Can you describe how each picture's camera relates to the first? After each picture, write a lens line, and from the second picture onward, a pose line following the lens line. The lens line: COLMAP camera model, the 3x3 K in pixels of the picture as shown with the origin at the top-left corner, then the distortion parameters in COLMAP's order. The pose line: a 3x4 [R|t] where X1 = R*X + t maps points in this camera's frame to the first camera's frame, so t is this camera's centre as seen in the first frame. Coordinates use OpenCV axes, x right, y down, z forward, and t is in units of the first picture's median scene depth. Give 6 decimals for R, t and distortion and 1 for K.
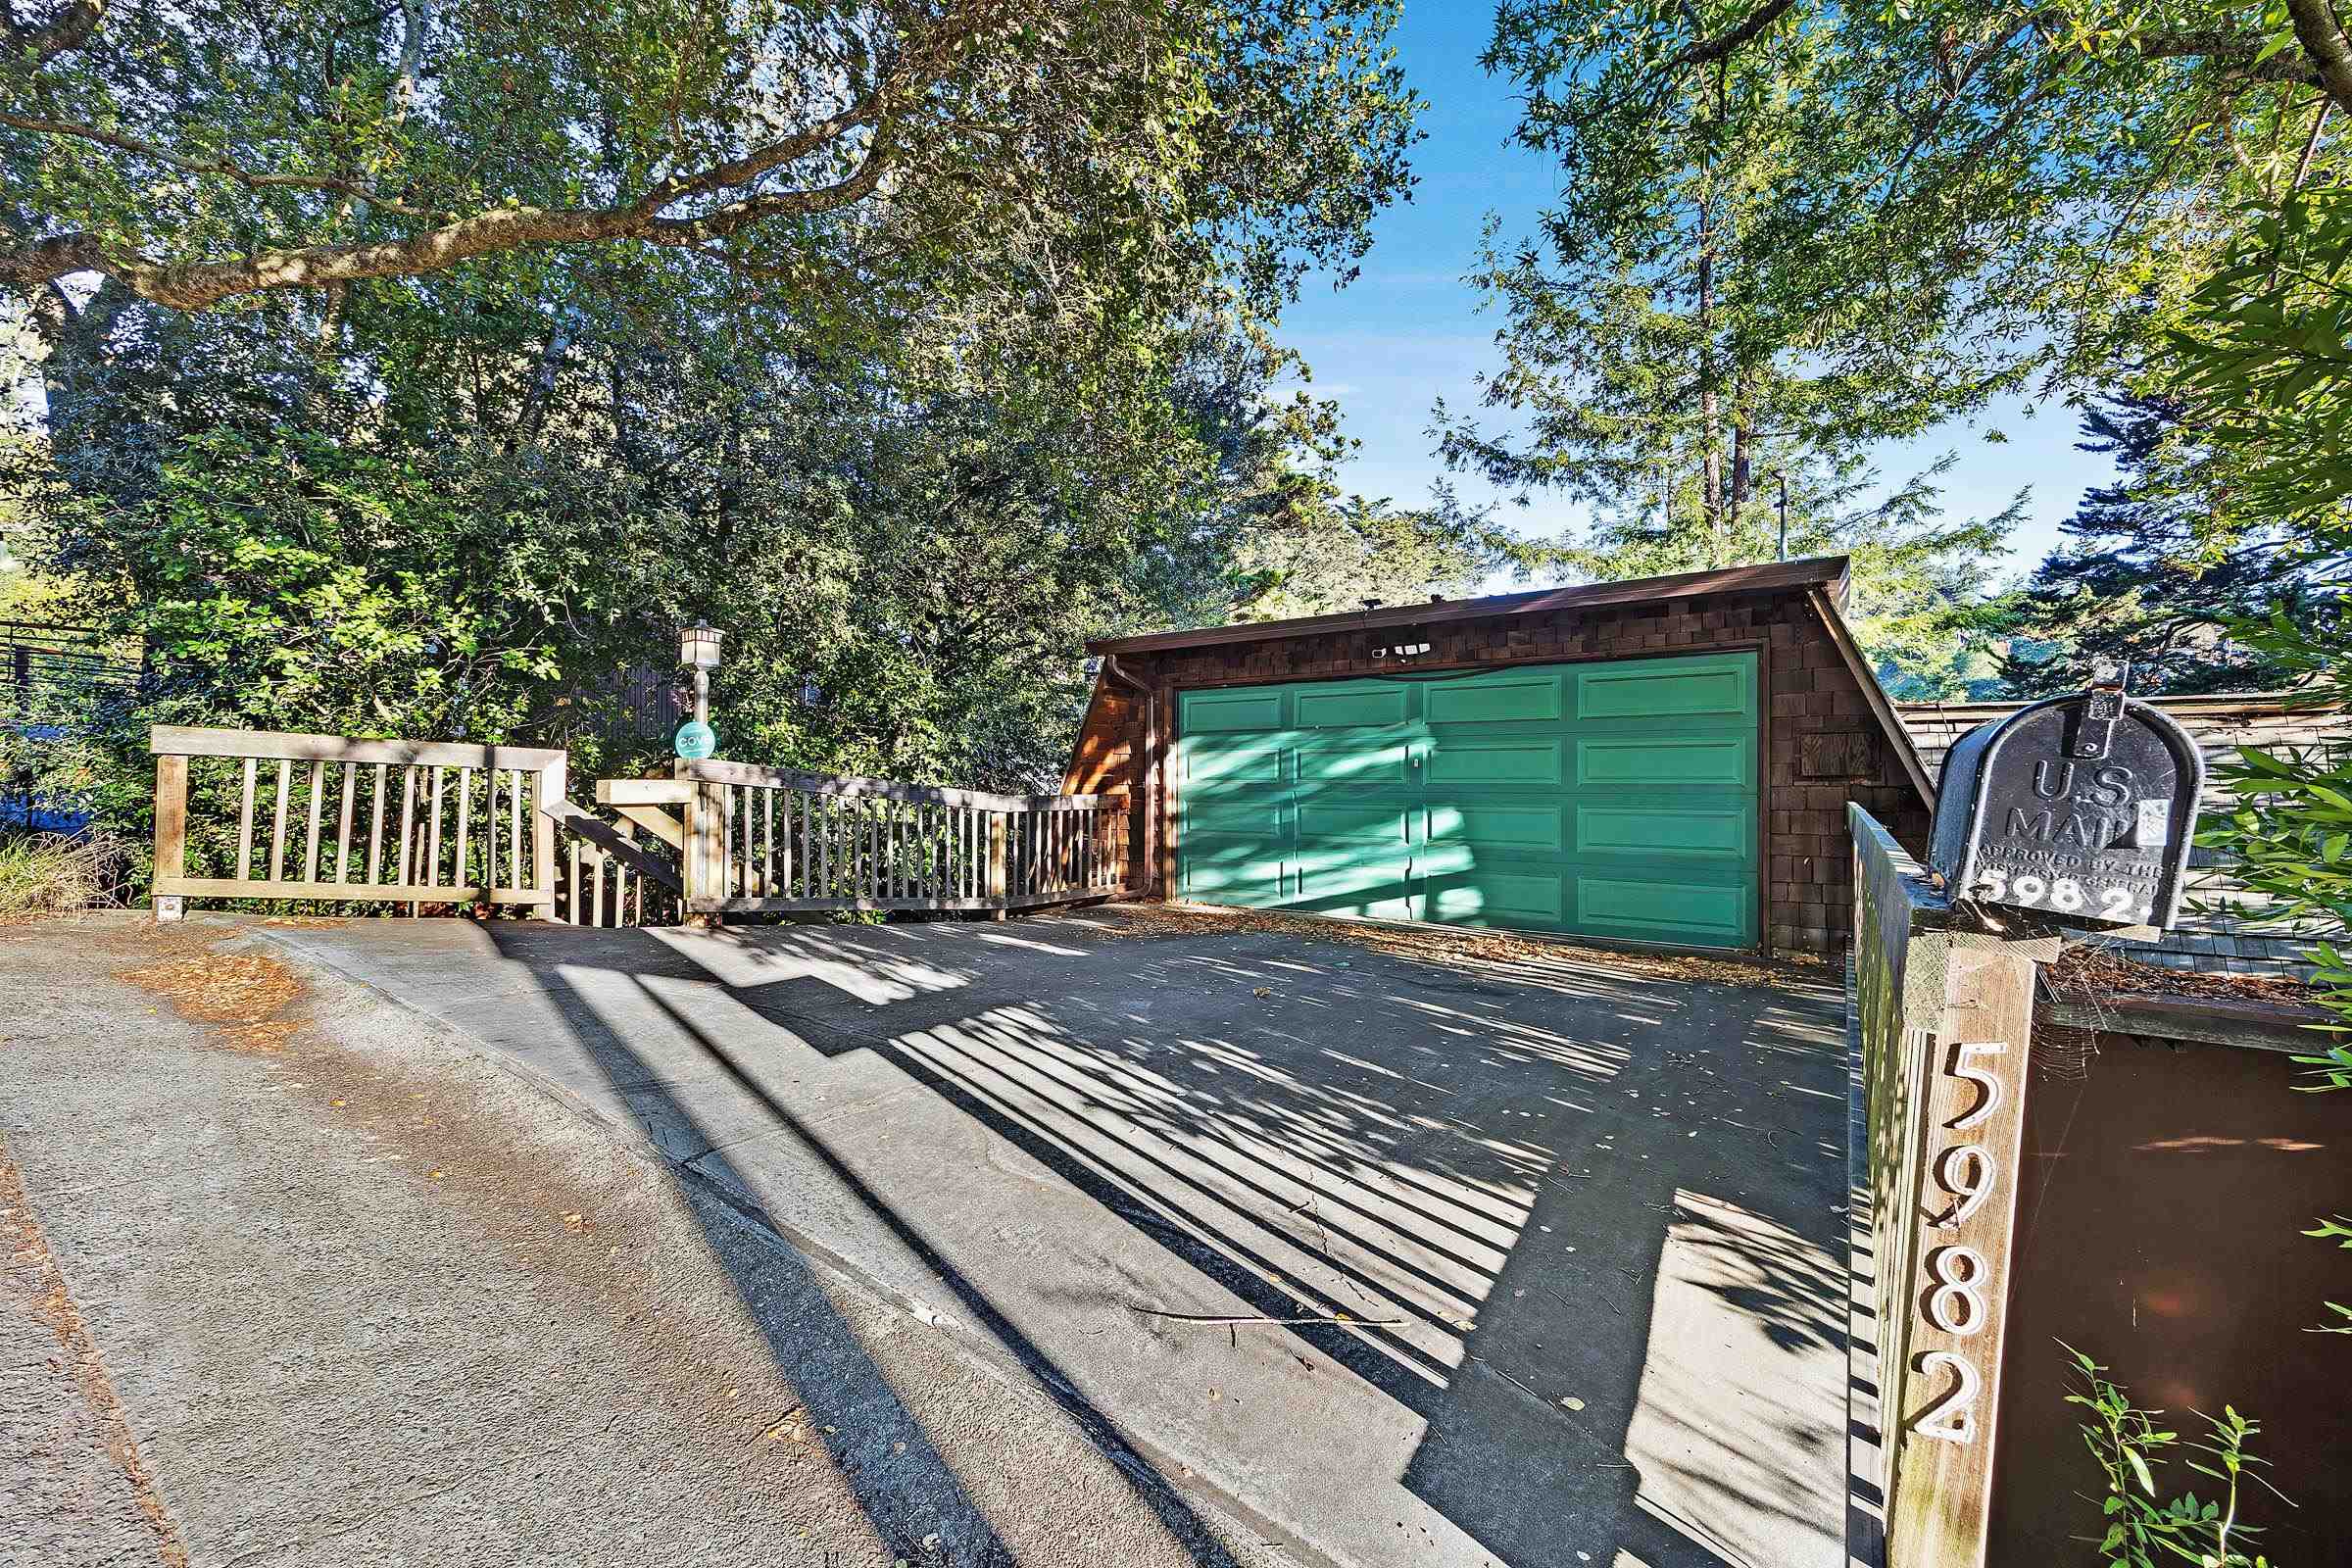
lens RADIAL K [[904.8, 0, 1174.8], [0, 904.8, 796.4], [0, 0, 1]] dist [0.002273, -0.000221]
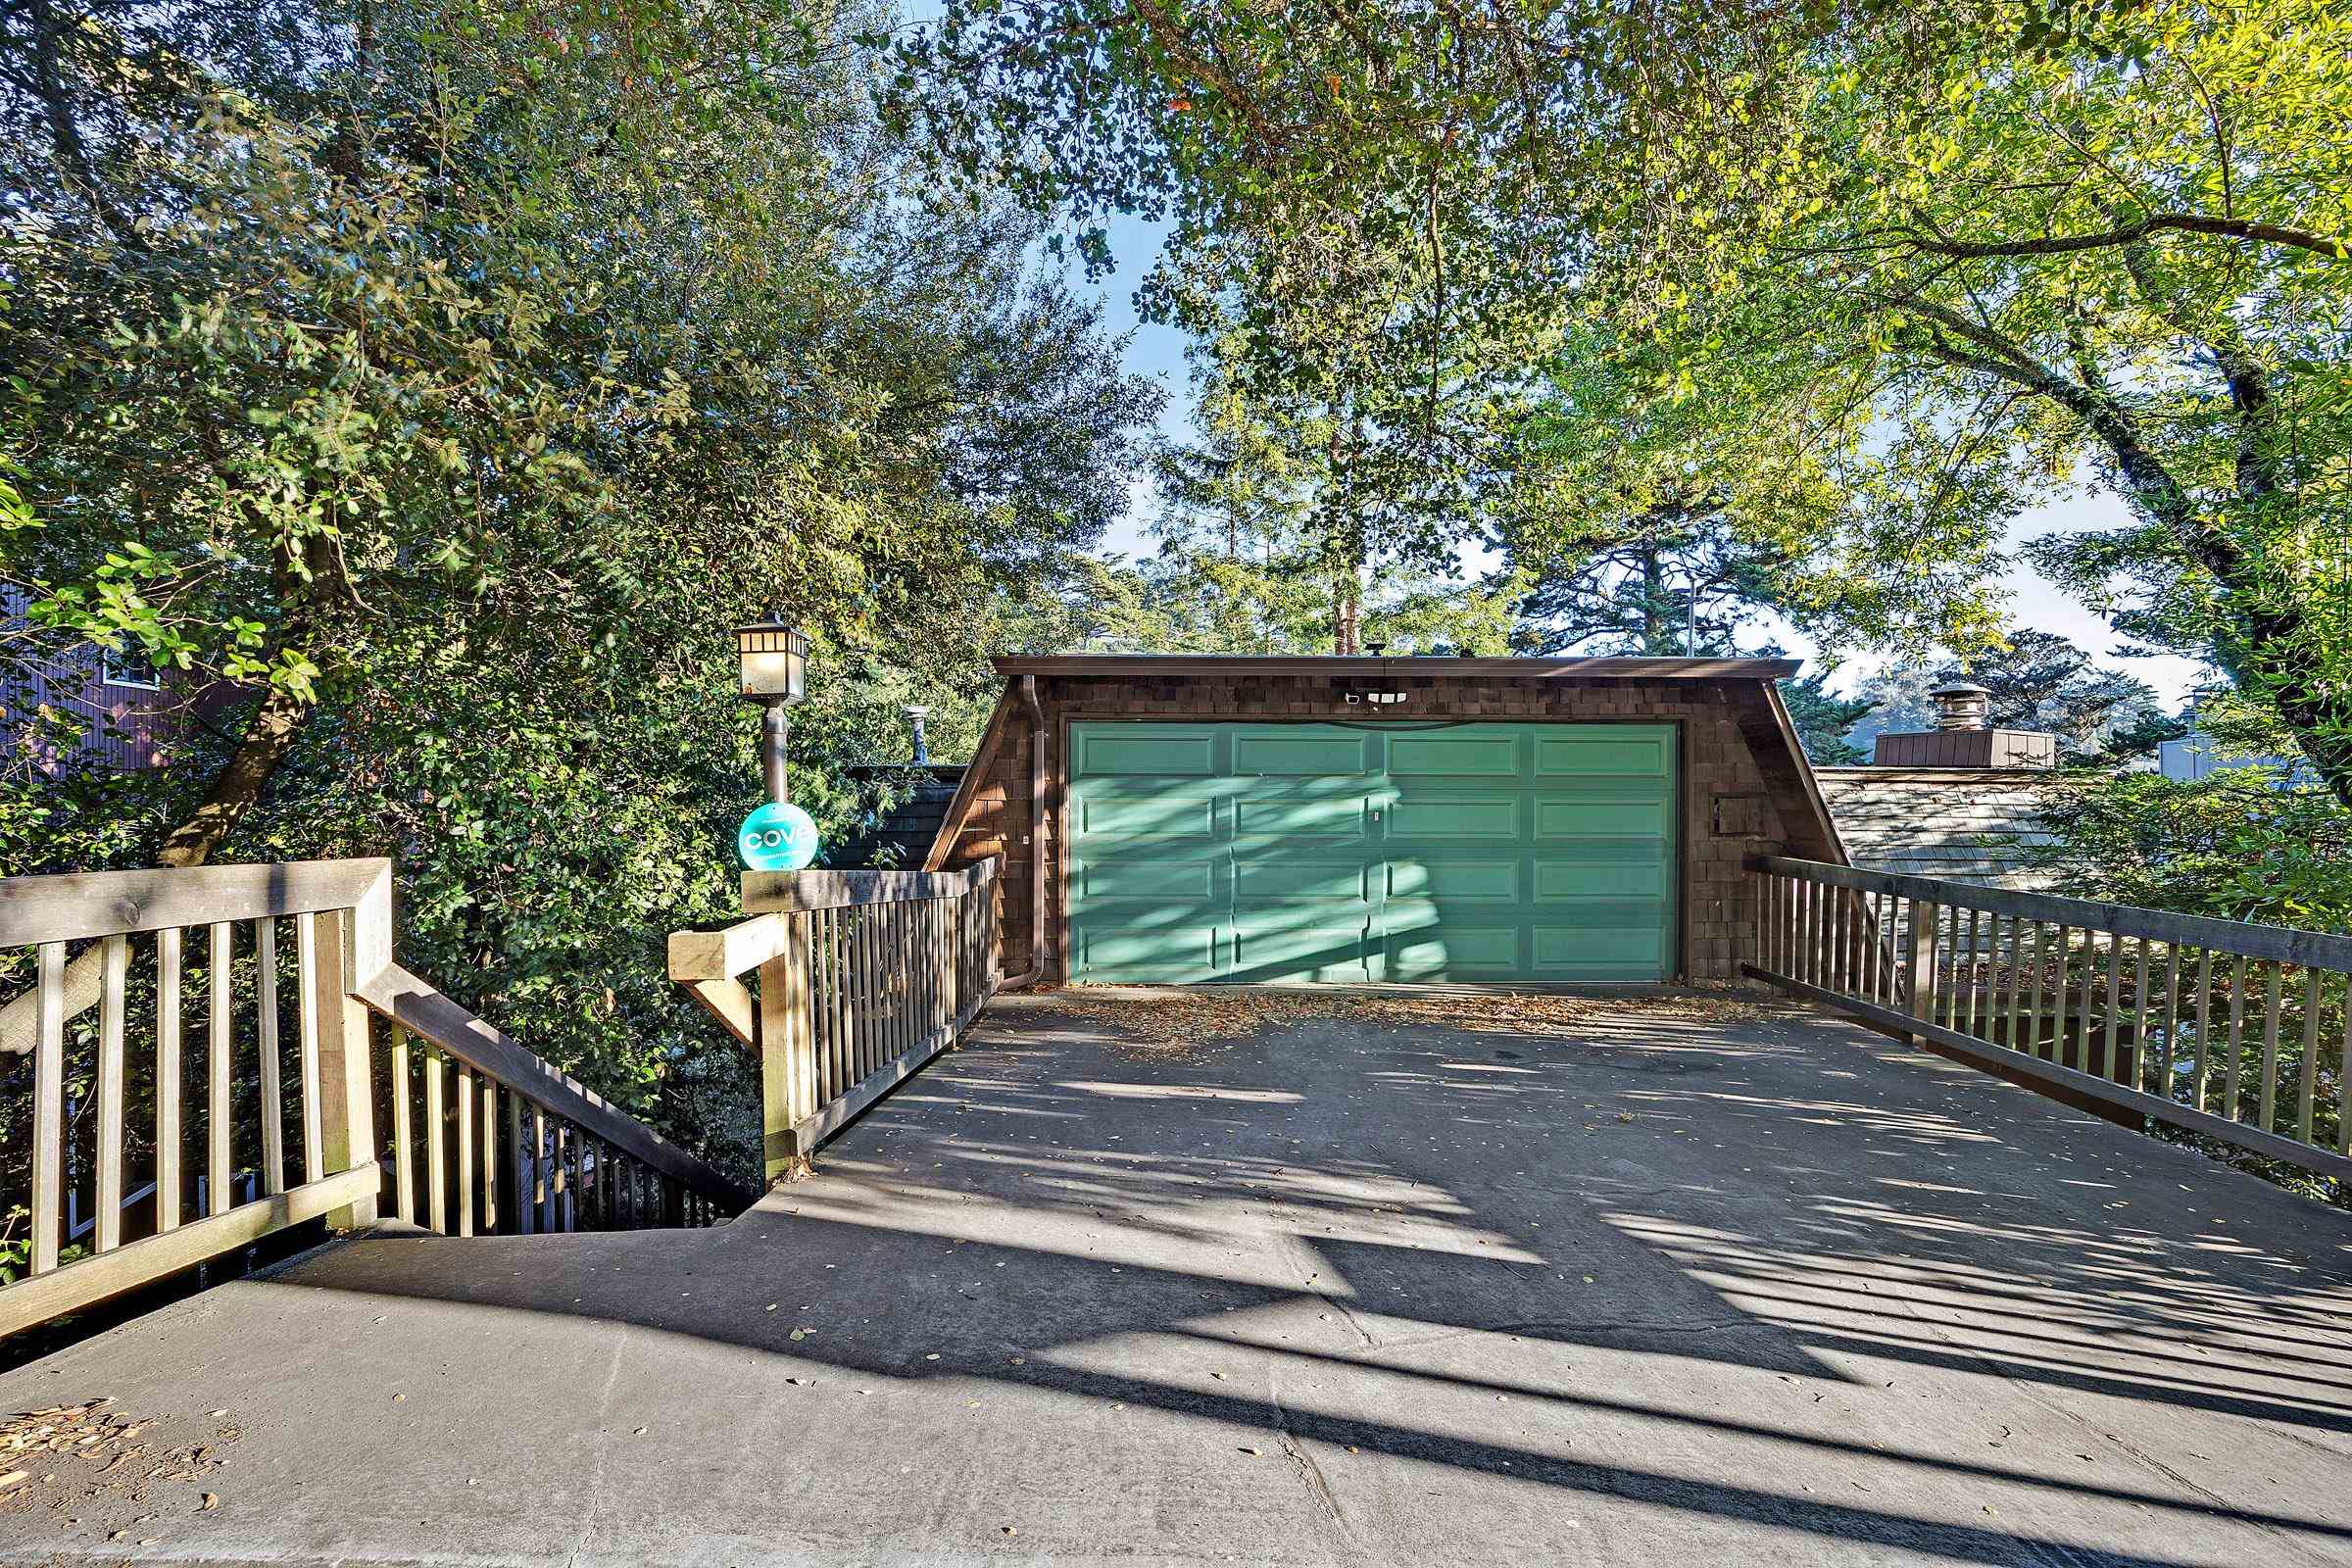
lens RADIAL K [[974.0, 0, 1177.3], [0, 974.0, 766.1], [0, 0, 1]] dist [-0.011095, 0.000000]
pose [[0.816988, 0.008827, 0.576587, -0.499161], [0.006637, 0.999673, -0.024709, -0.065390], [-0.576616, 0.024014, 0.816662, 0.283333]]
